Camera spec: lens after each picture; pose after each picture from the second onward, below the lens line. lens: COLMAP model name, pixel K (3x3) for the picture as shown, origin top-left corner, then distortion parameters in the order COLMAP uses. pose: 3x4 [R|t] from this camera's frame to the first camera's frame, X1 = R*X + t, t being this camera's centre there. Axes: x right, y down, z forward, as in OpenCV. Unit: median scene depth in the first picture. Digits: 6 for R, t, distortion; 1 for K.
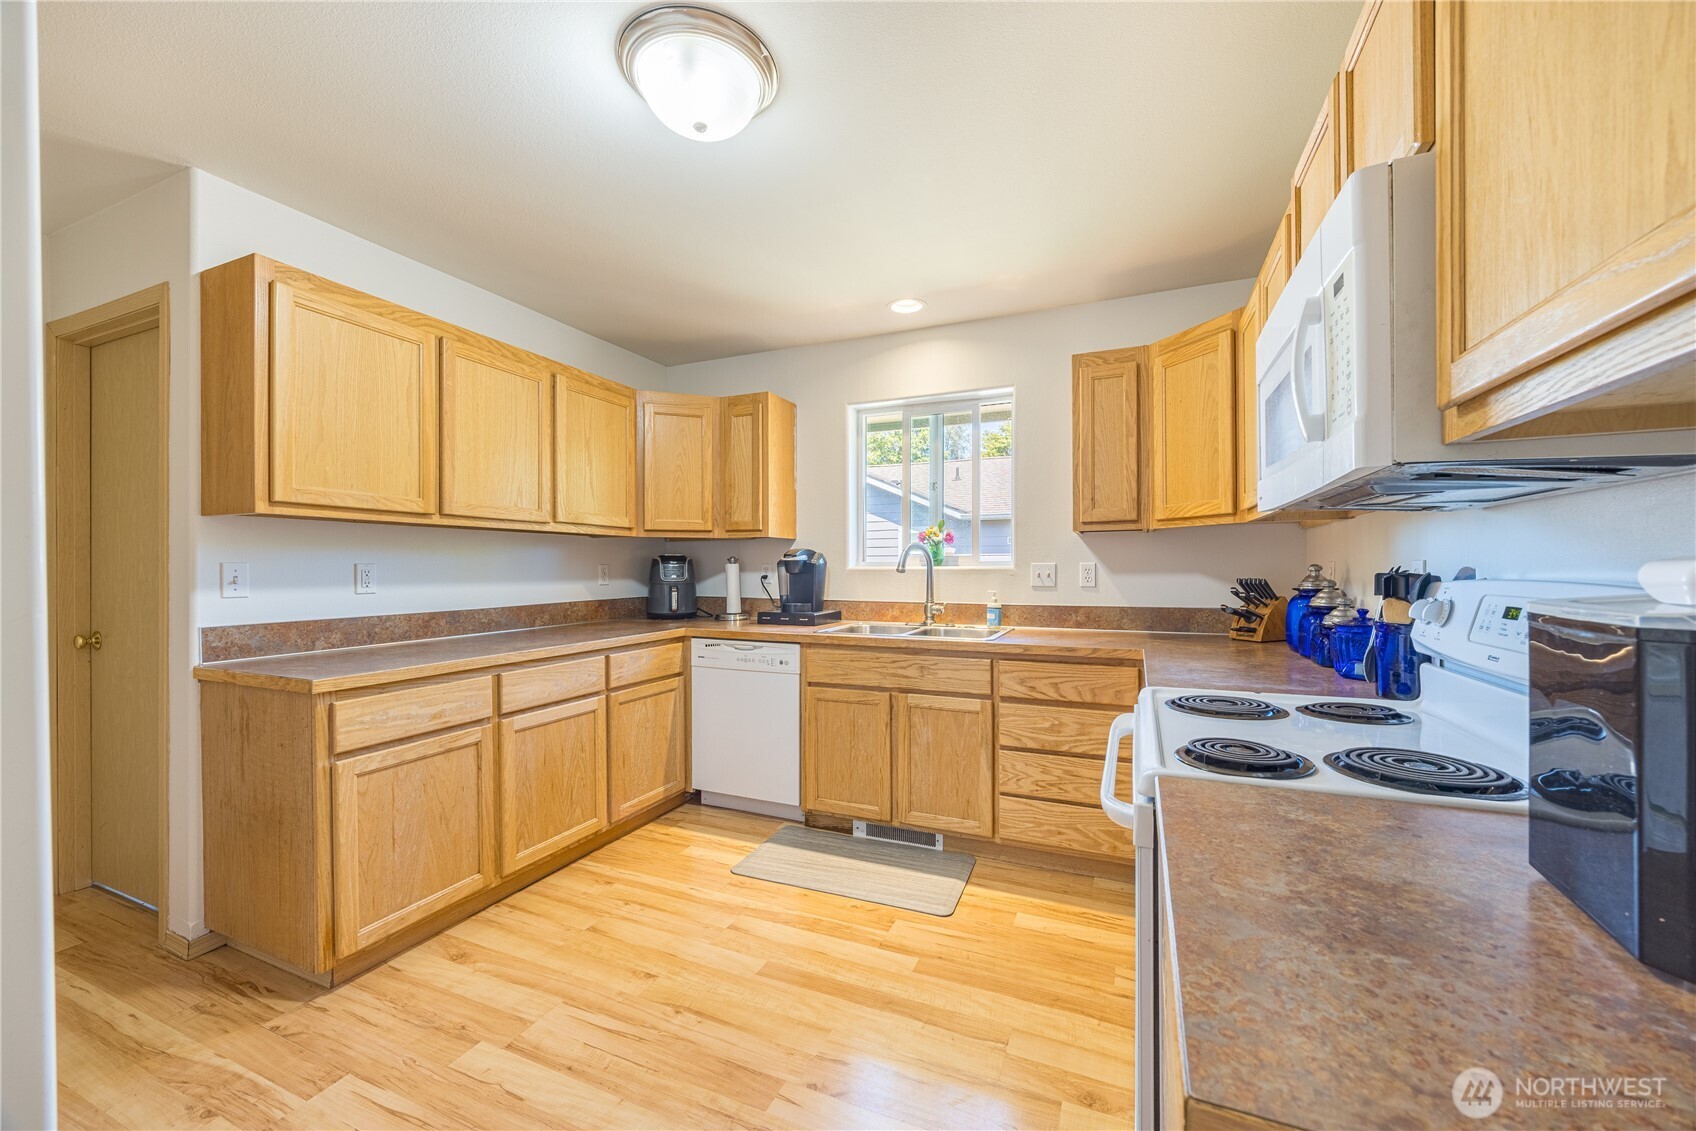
lens RADIAL K [[652.0, 0, 844.4], [0, 652.0, 568.1], [0, 0, 1]] dist [-0.000669, -0.000093]
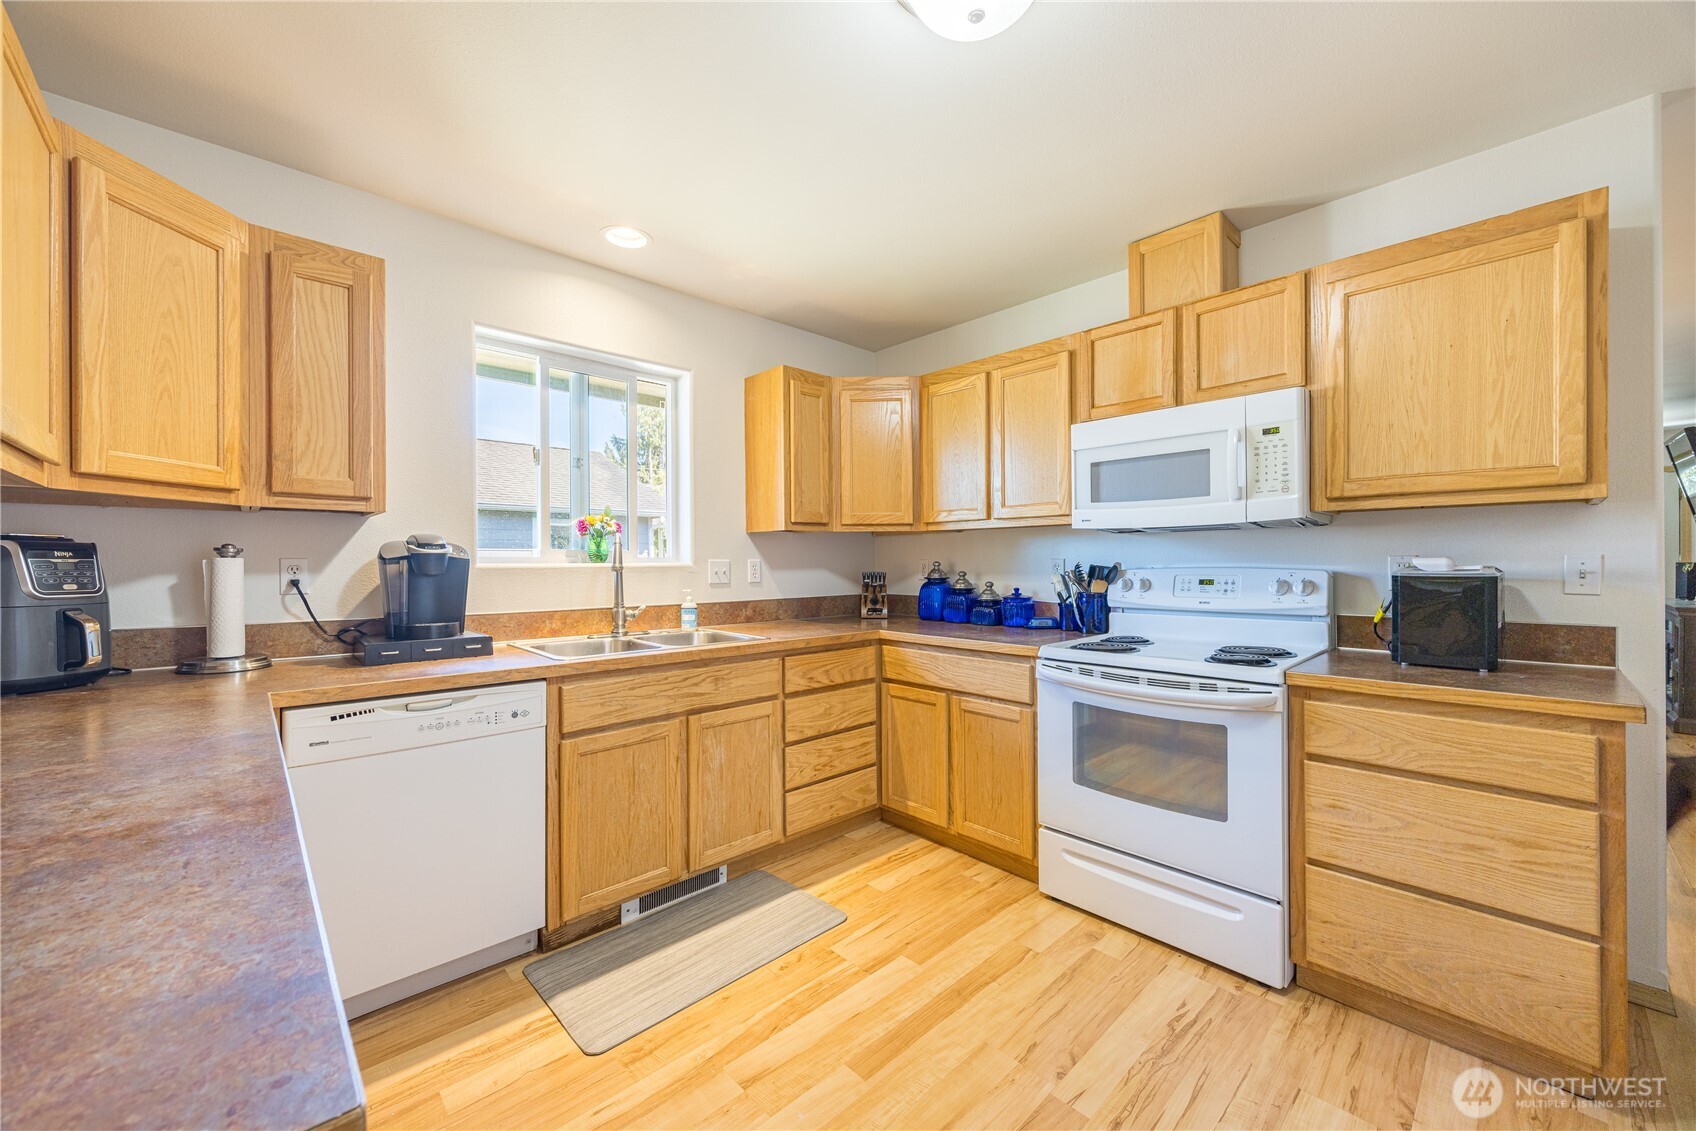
lens RADIAL K [[652.0, 0, 855.9], [0, 652.0, 562.9], [0, 0, 1]] dist [-0.000669, -0.000093]
pose [[0.384829, 0.000724, 0.922988, -0.645681], [0.005328, 0.999981, -0.003005, 0.001191], [-0.922973, 0.006074, 0.384817, 0.525715]]
